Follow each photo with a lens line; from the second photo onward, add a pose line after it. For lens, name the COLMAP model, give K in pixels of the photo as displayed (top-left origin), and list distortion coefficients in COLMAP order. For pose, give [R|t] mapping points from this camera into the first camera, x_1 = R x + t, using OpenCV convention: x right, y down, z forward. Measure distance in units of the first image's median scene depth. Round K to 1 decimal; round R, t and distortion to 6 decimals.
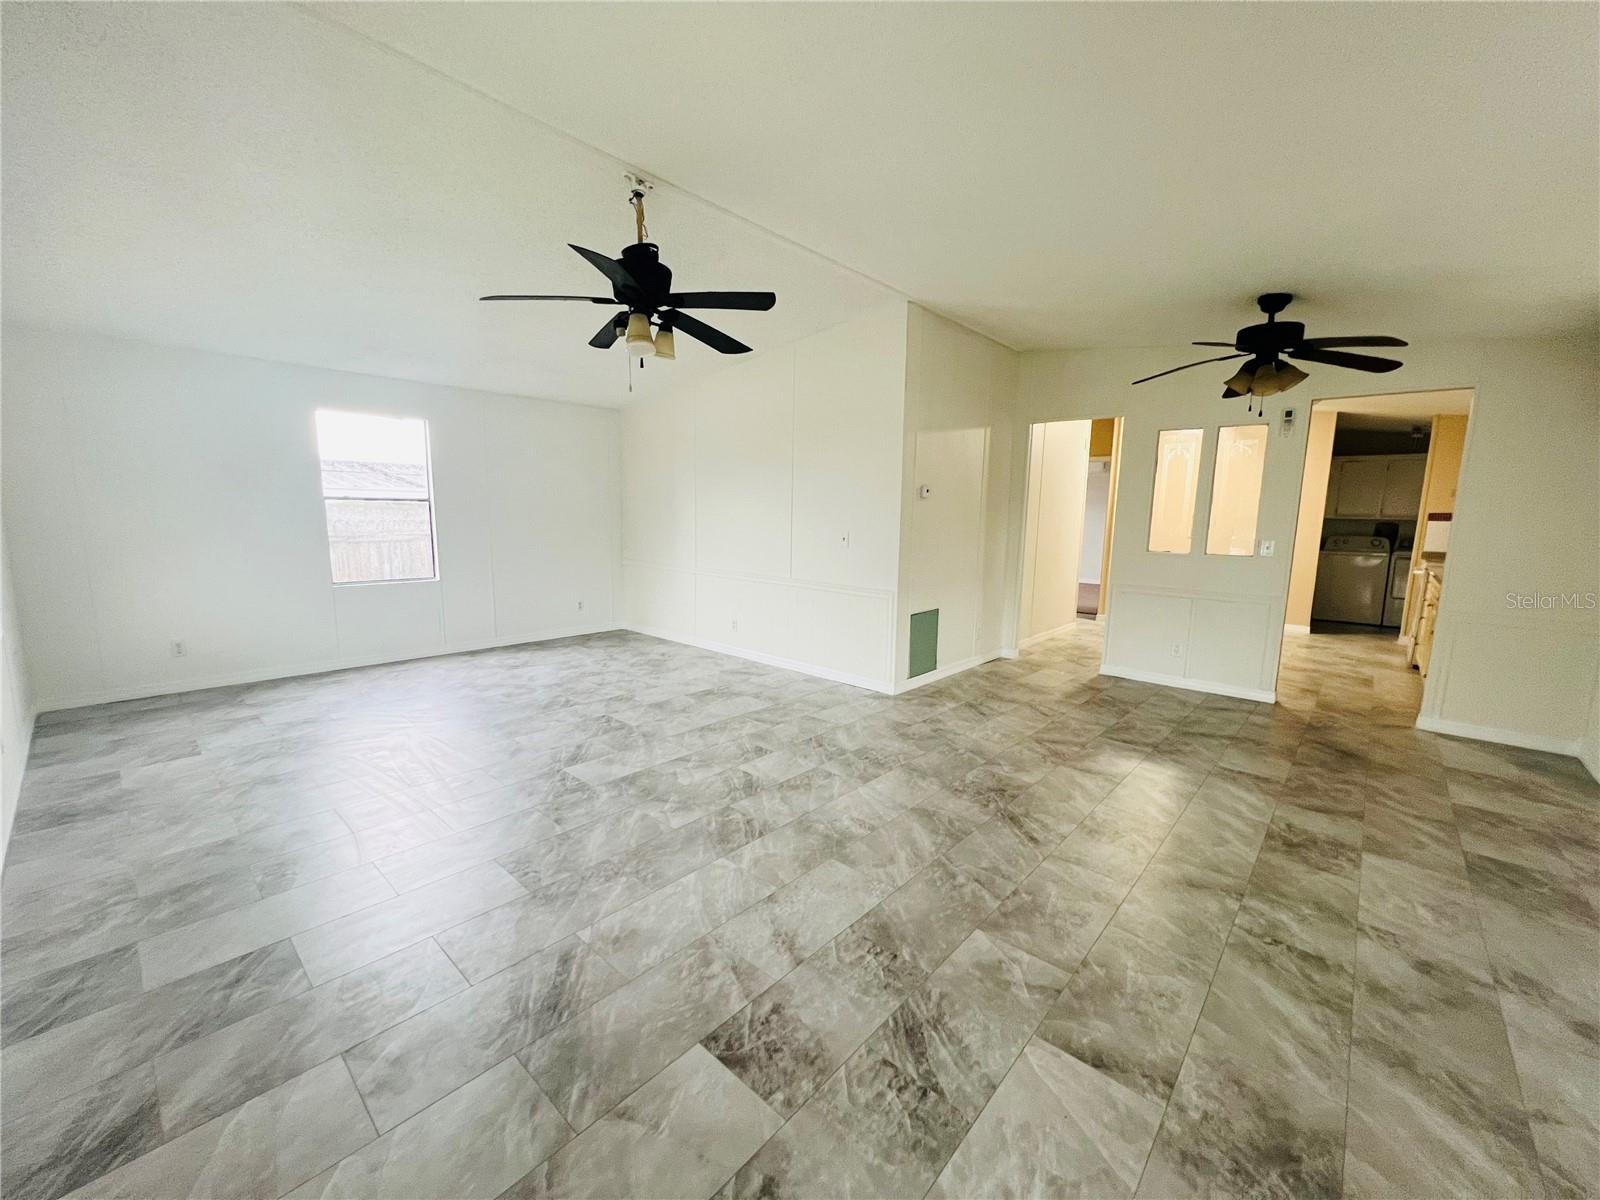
lens RADIAL K [[637.5, 0, 807.8], [0, 637.5, 605.4], [0, 0, 1]] dist [-0.001551, 0.000560]
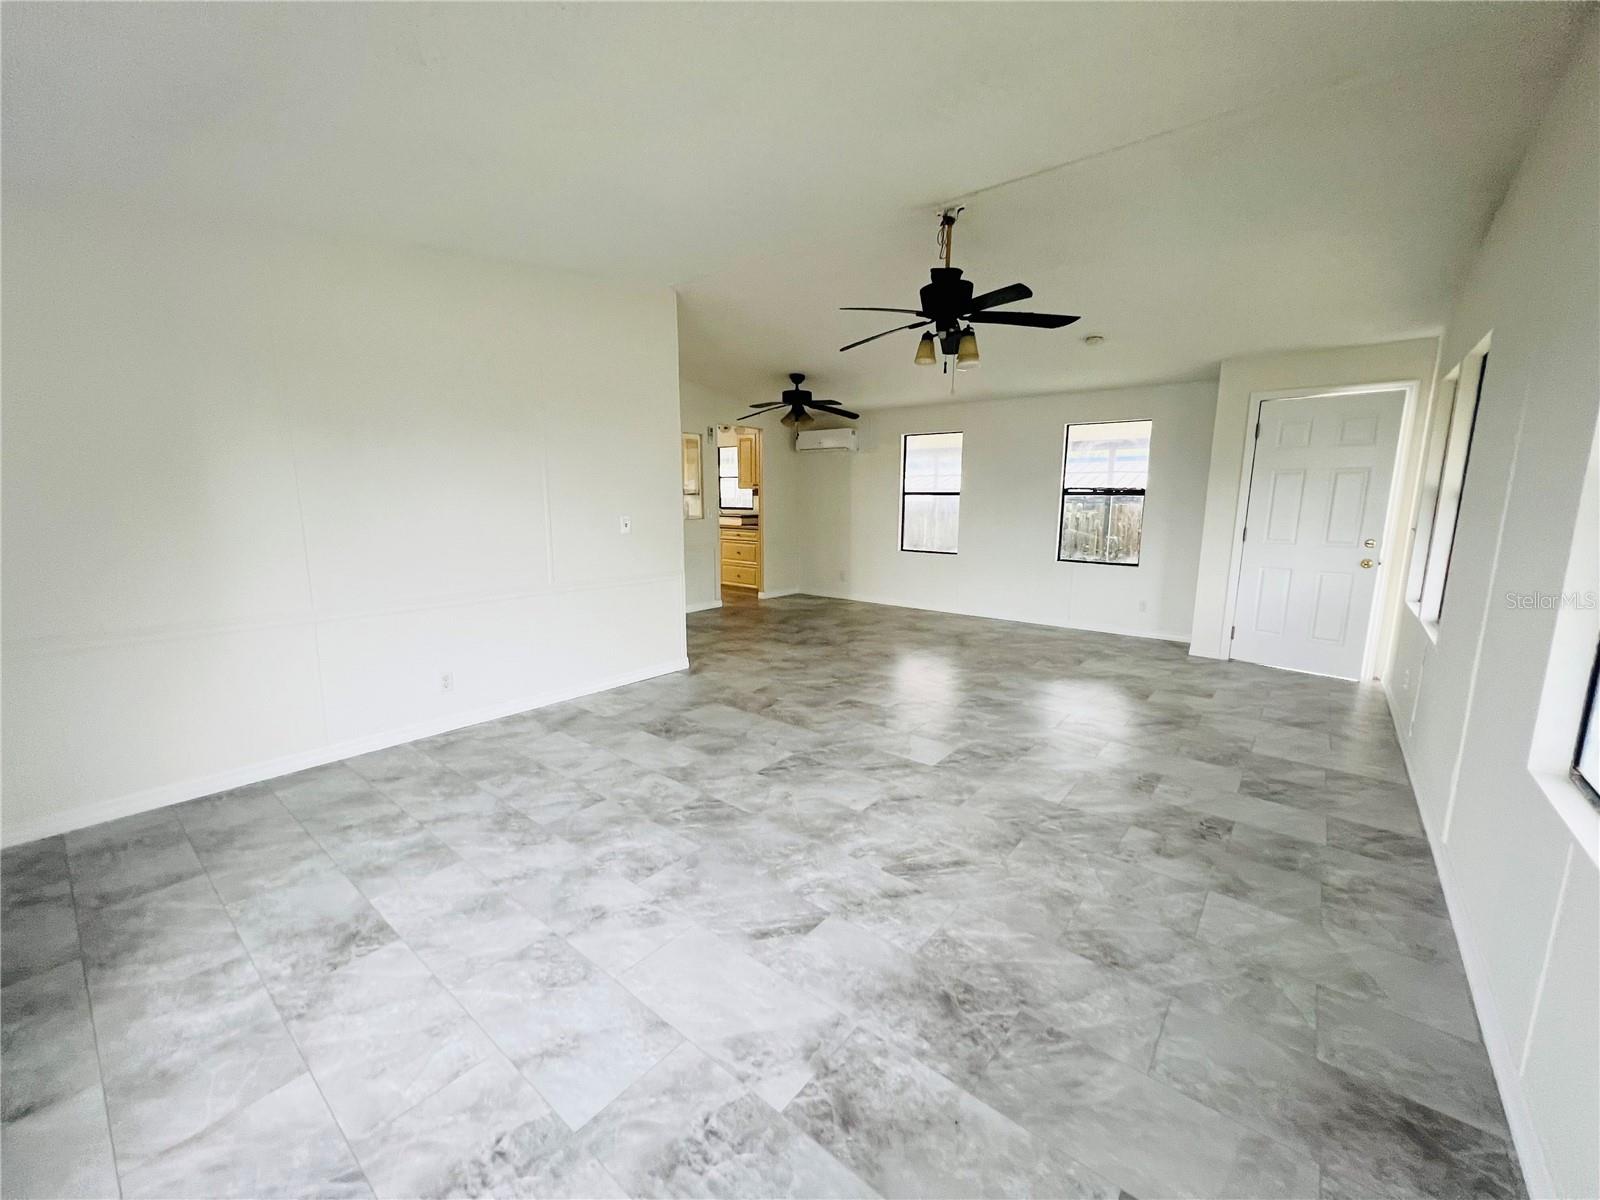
lens RADIAL K [[637.5, 0, 796.5], [0, 637.5, 600.7], [0, 0, 1]] dist [-0.001551, 0.000560]
pose [[-0.038688, -0.180347, 0.982842, -1.153369], [0.144732, 0.972195, 0.184090, -0.176676], [-0.988714, 0.149371, -0.011511, 1.055241]]
